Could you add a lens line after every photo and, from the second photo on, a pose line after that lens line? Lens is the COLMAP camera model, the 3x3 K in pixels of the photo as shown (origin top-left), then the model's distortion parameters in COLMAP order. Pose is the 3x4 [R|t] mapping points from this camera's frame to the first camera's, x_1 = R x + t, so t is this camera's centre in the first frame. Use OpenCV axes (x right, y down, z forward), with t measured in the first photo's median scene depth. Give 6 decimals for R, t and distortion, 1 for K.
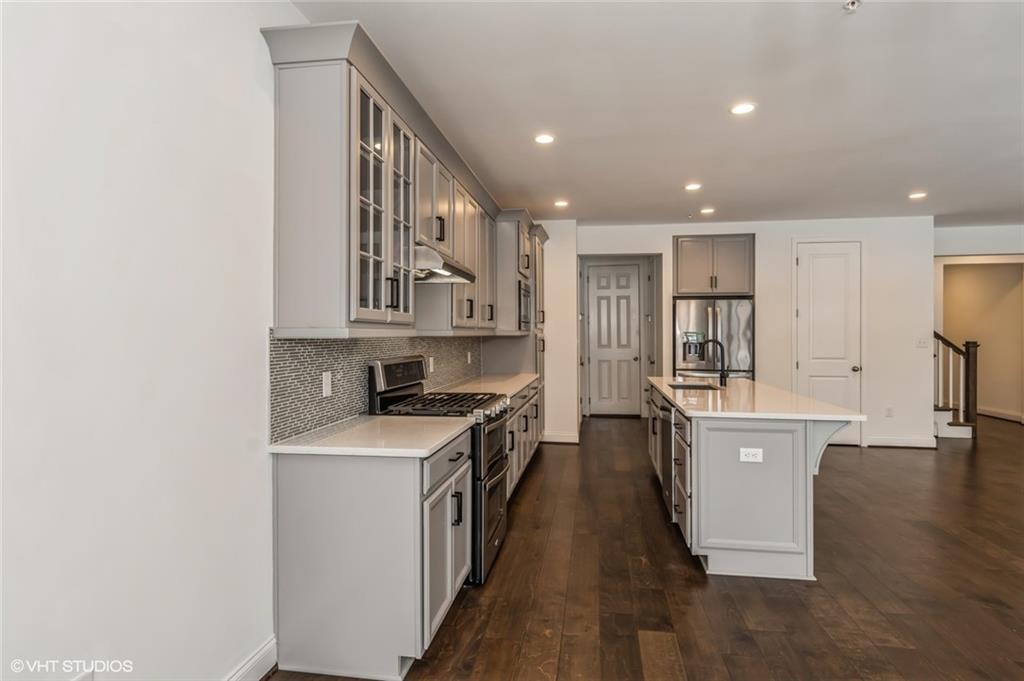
lens RADIAL K [[545.5, 0, 511.3], [0, 545.5, 336.4], [0, 0, 1]] dist [0.001690, -0.000217]
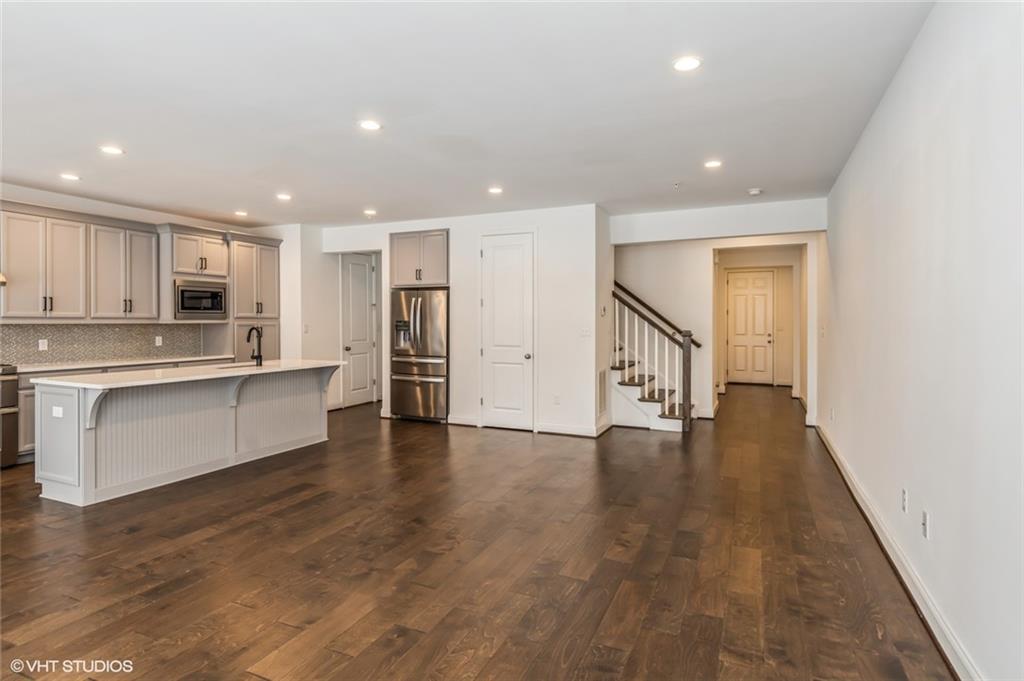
lens RADIAL K [[545.5, 0, 498.7], [0, 545.5, 323.4], [0, 0, 1]] dist [0.001690, -0.000217]
pose [[0.961677, 0.002750, -0.274170, 0.833819], [-0.002646, 0.999996, 0.000749, -0.003600], [0.274172, 0.000005, 0.961681, -0.004384]]
